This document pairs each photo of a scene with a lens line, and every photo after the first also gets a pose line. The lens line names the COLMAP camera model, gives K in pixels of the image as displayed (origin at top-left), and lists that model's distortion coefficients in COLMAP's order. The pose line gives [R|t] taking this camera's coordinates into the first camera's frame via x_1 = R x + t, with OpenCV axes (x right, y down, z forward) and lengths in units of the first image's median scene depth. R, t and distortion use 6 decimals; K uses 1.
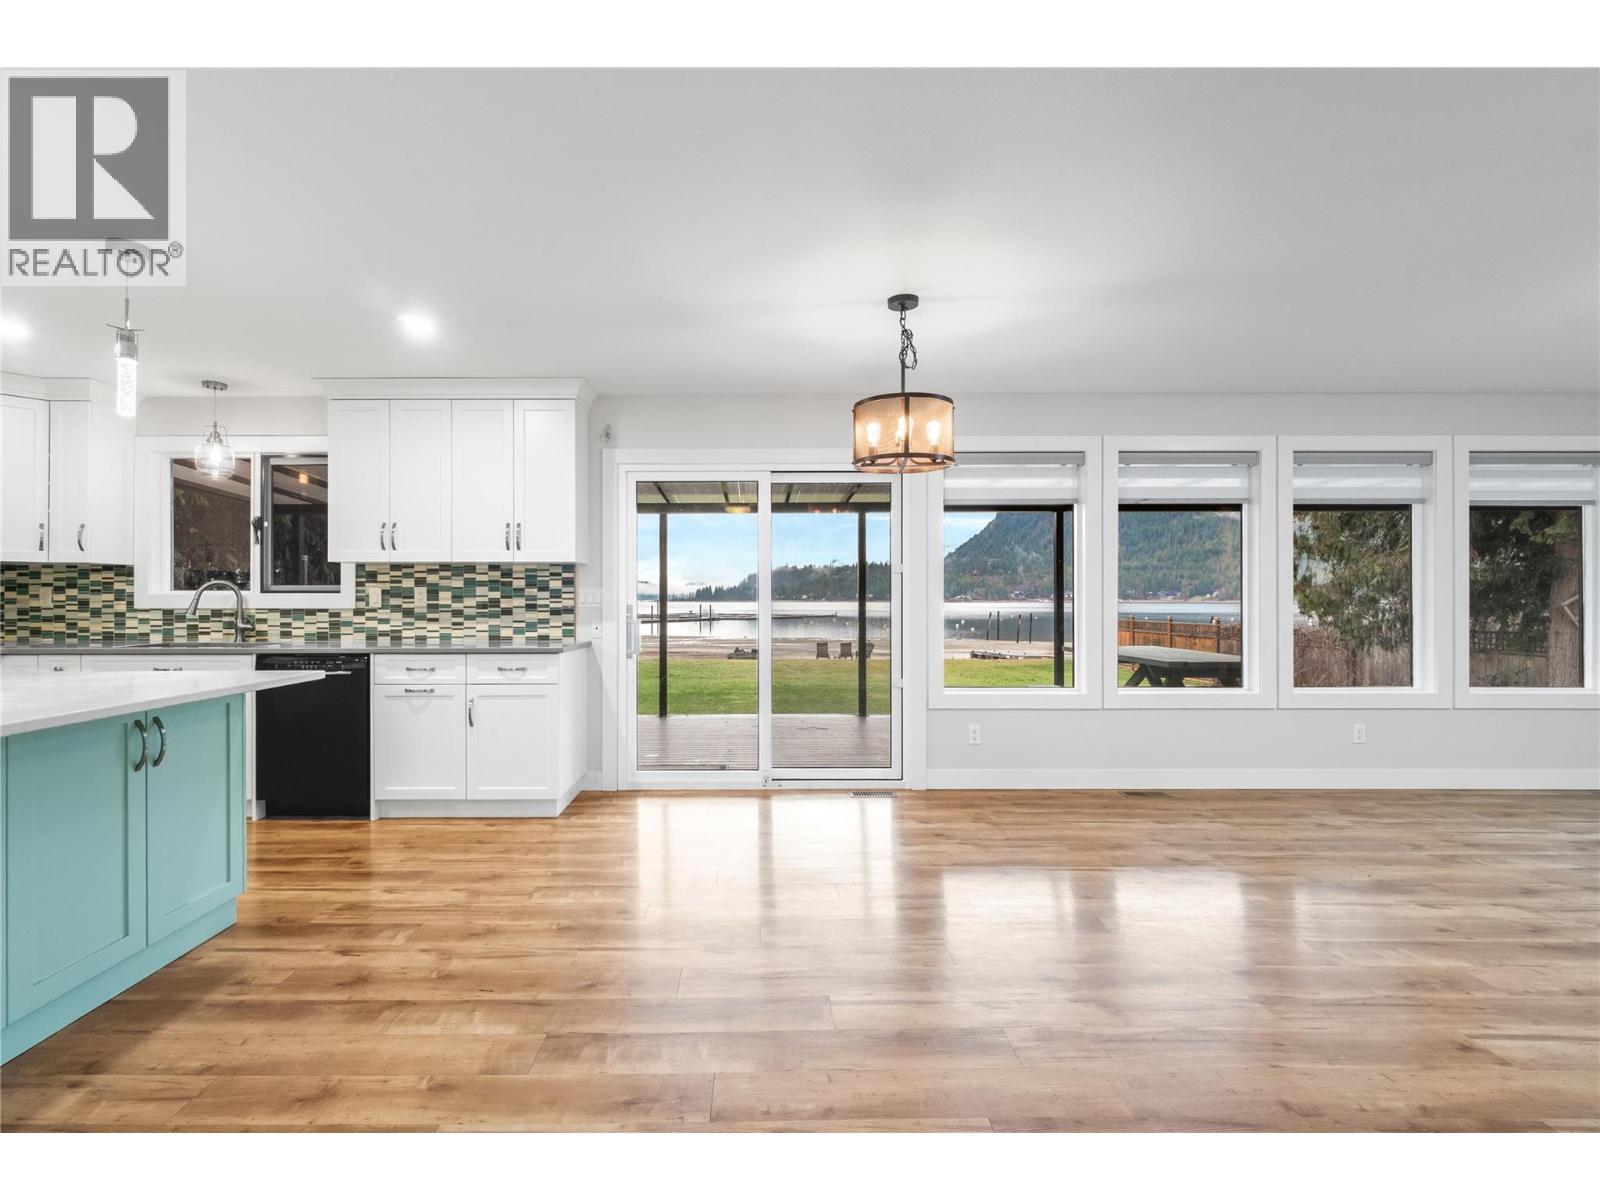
lens RADIAL K [[765.2, 0, 758.2], [0, 765.2, 592.0], [0, 0, 1]] dist [-0.003736, 0.002028]
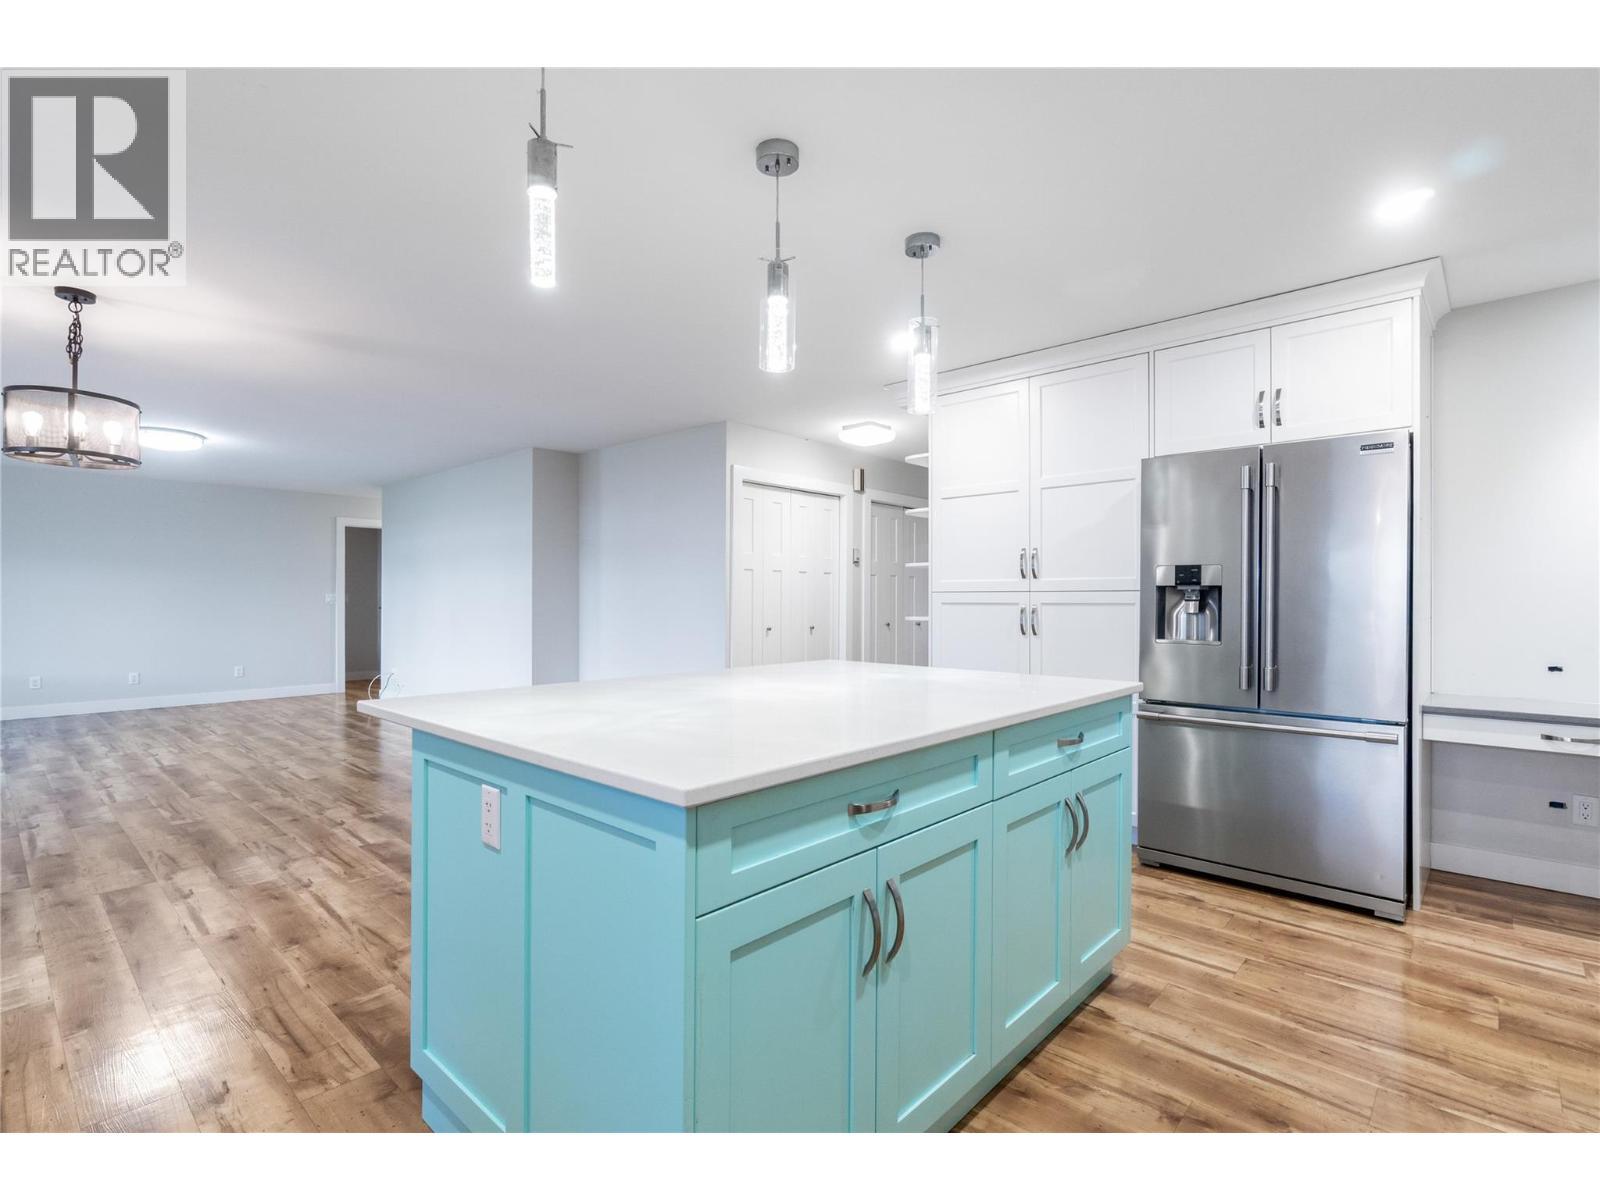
lens RADIAL K [[765.2, 0, 786.7], [0, 765.2, 602.0], [0, 0, 1]] dist [-0.003736, 0.002028]
pose [[-0.734283, -0.001630, 0.678842, -0.782115], [-0.000588, 0.999998, 0.001765, 0.010186], [-0.678843, 0.000897, -0.734283, 0.746715]]
